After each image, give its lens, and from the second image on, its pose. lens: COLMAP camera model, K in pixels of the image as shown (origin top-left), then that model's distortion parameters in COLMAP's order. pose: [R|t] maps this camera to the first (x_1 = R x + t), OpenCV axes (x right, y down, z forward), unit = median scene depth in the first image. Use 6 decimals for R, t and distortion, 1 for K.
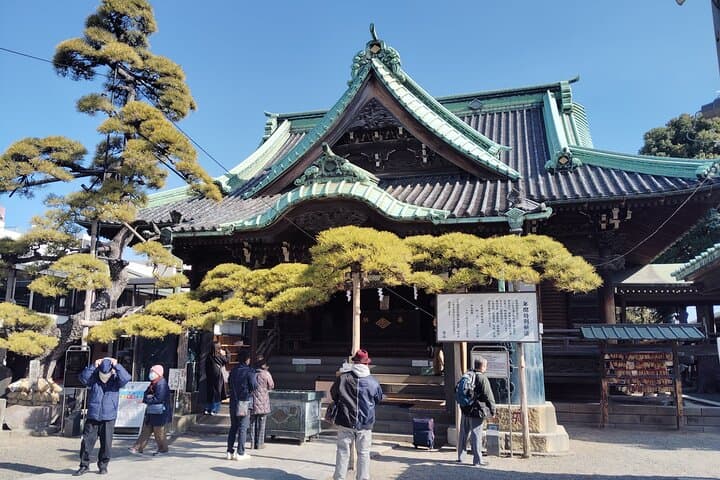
lens RADIAL K [[510.3, 0, 360.0], [0, 510.3, 240.0], [0, 0, 1]] dist [0.029806, -0.001018]
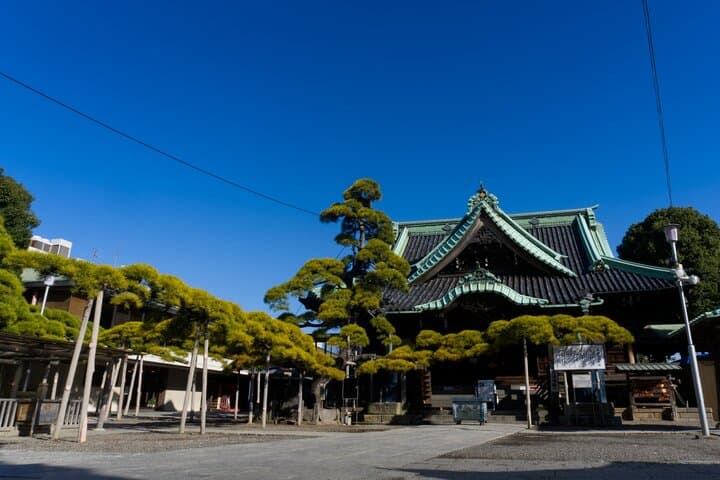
lens RADIAL K [[547.2, 0, 360.0], [0, 547.2, 240.0], [0, 0, 1]] dist [0.002072, 0.000492]
pose [[0.997873, 0.002226, 0.065150, -0.522923], [0.003189, 0.996554, -0.082886, -0.091906], [-0.065110, 0.082918, 0.994427, -0.780310]]
